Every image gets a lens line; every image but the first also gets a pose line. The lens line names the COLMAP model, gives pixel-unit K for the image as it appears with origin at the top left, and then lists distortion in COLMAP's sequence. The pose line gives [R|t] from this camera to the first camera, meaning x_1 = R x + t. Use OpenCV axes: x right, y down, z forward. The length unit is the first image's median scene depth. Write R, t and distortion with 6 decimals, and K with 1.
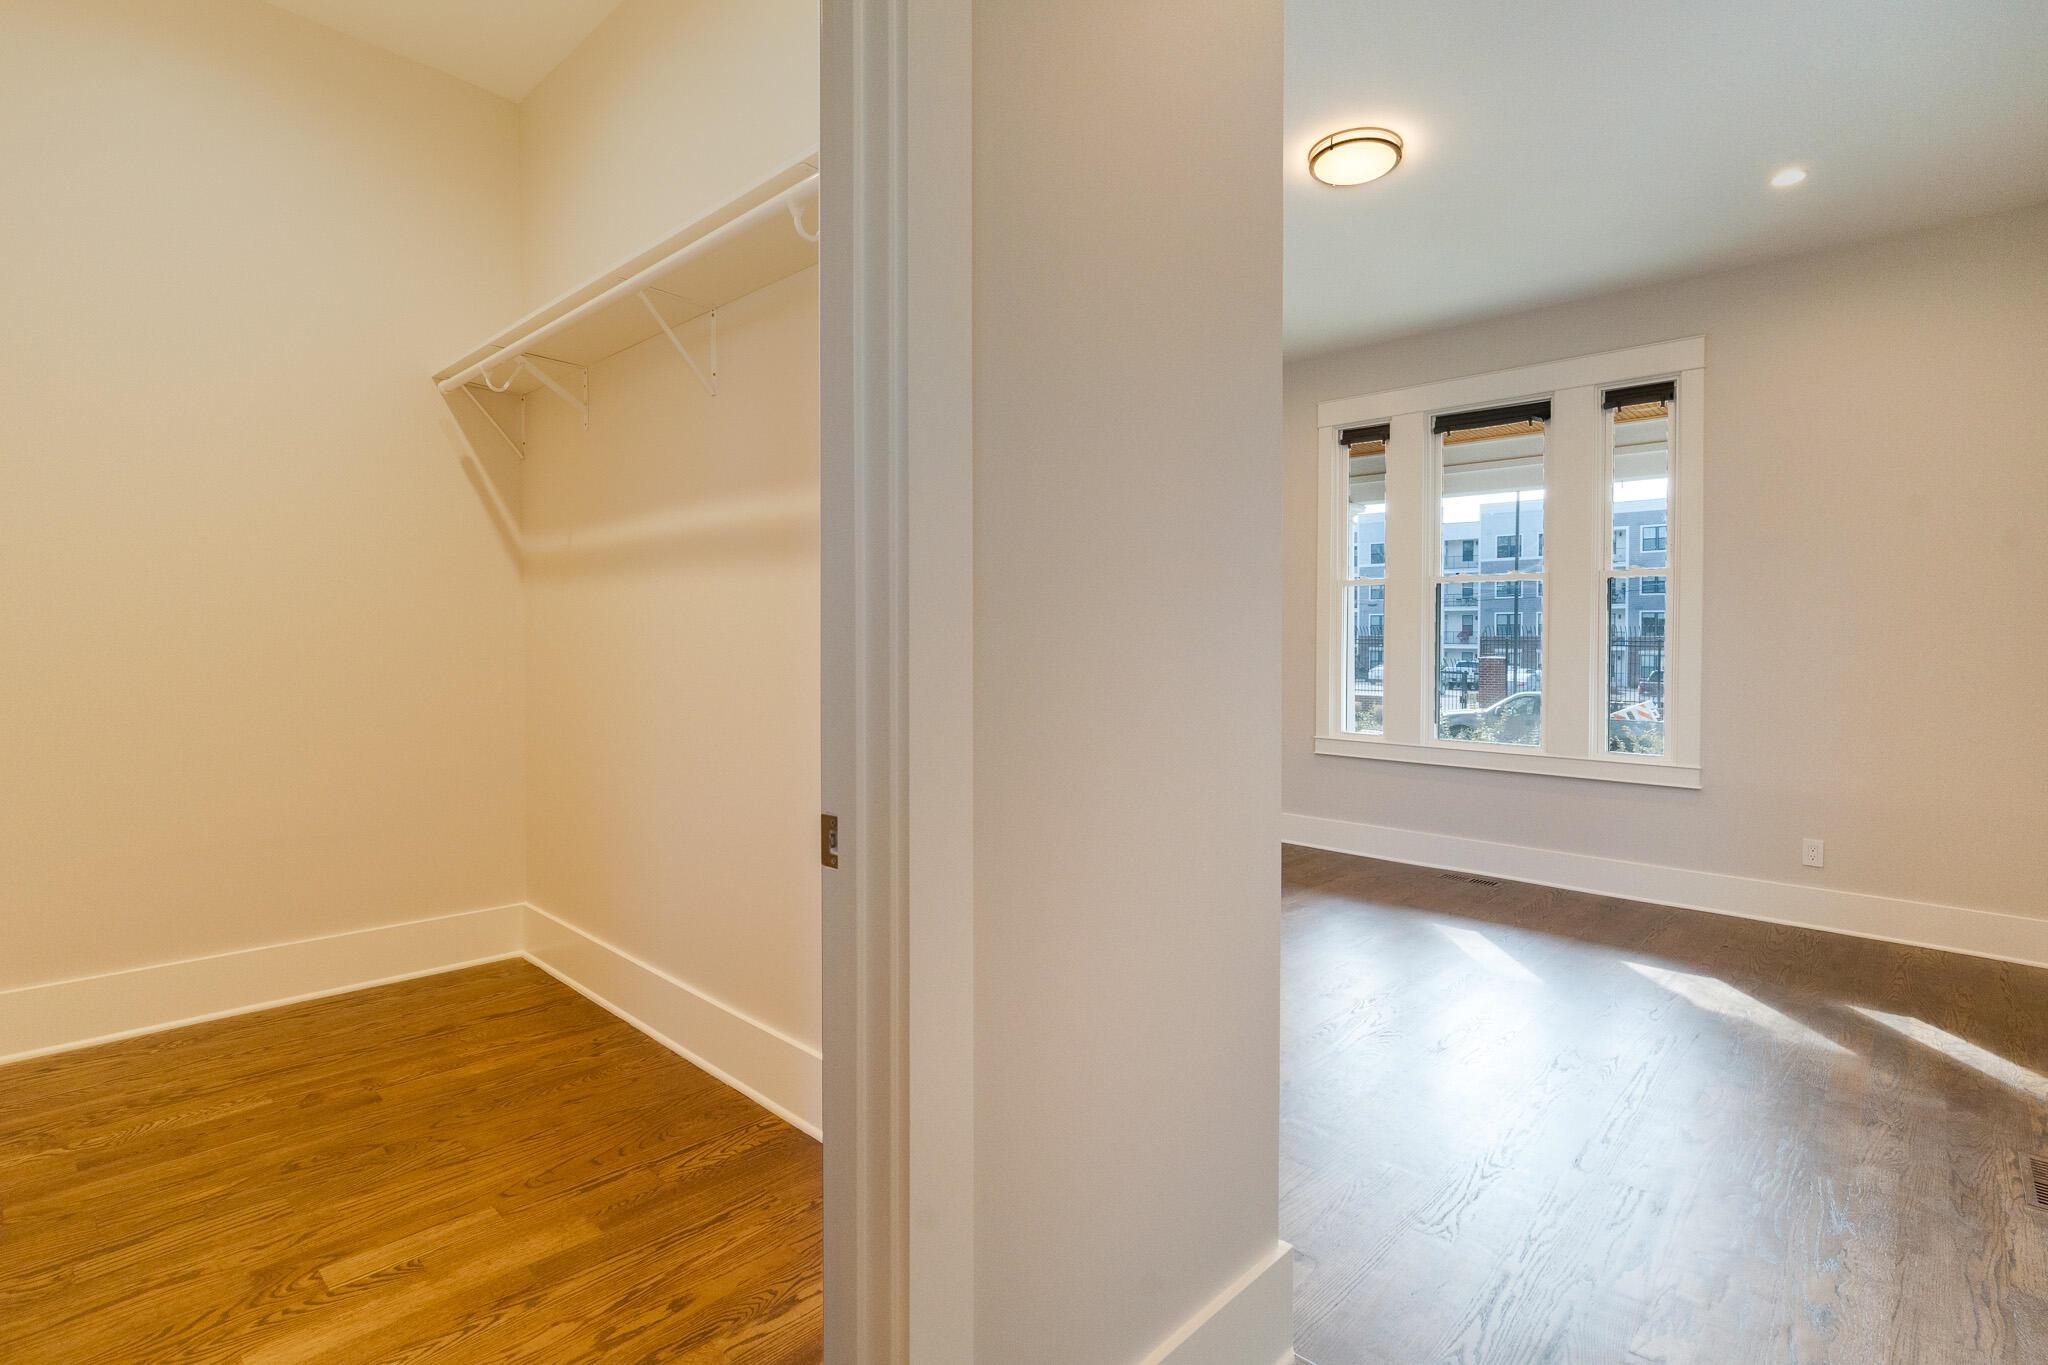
lens RADIAL K [[980.8, 0, 1025.1], [0, 980.8, 664.2], [0, 0, 1]] dist [0.011499, -0.000846]
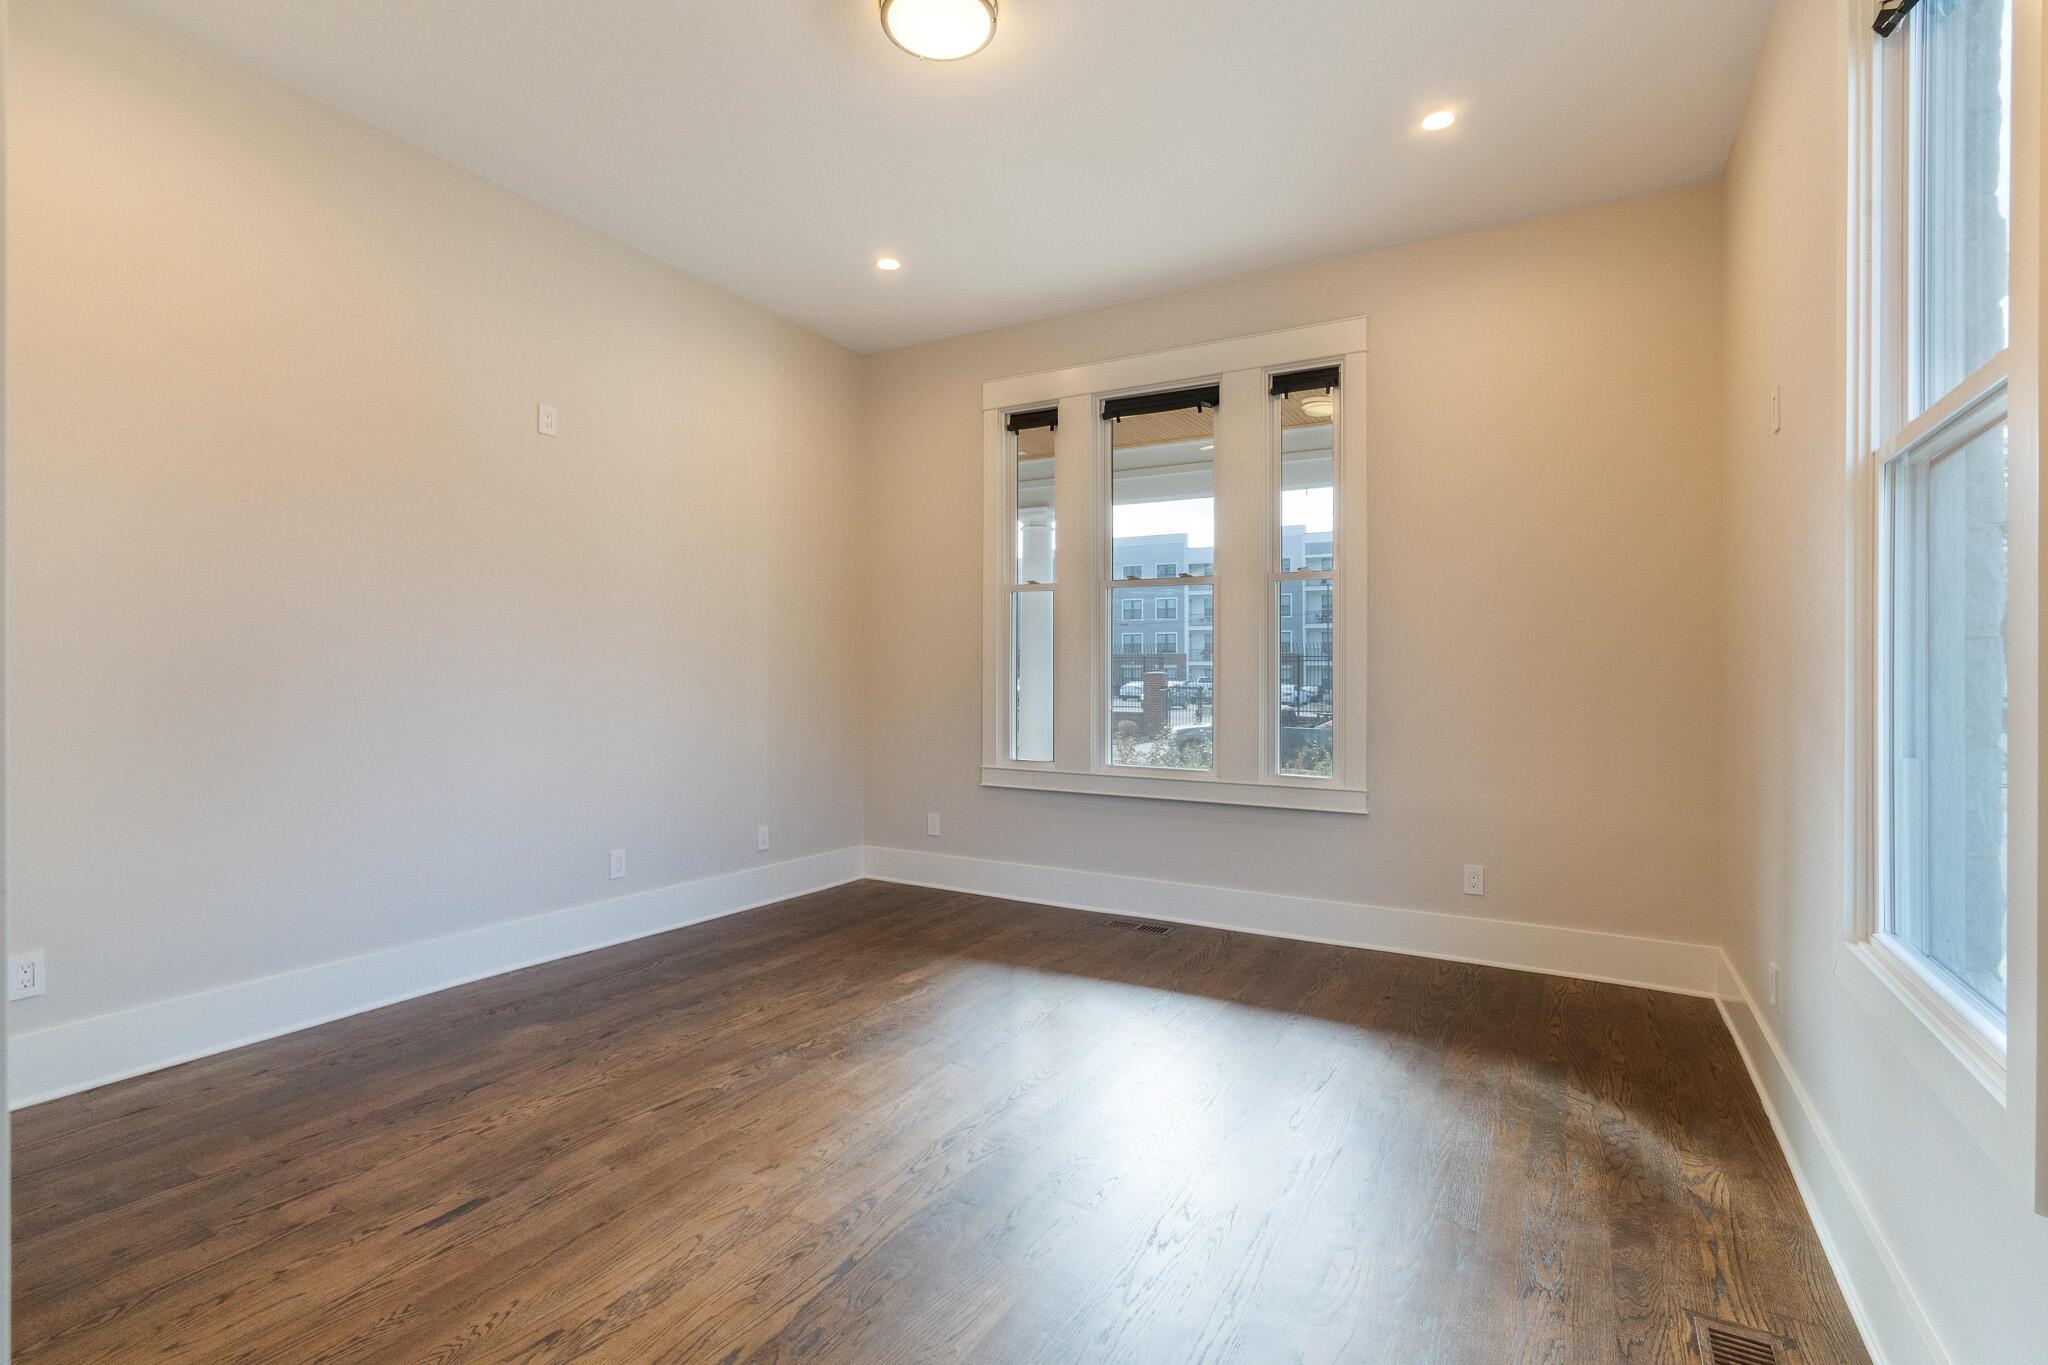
lens RADIAL K [[980.8, 0, 1022.9], [0, 980.8, 686.7], [0, 0, 1]] dist [0.011499, -0.000846]
pose [[0.973035, -0.017222, 0.230013, 0.157562], [0.016771, 0.999852, 0.003916, 0.001461], [-0.230047, 0.000048, 0.973180, 0.178833]]
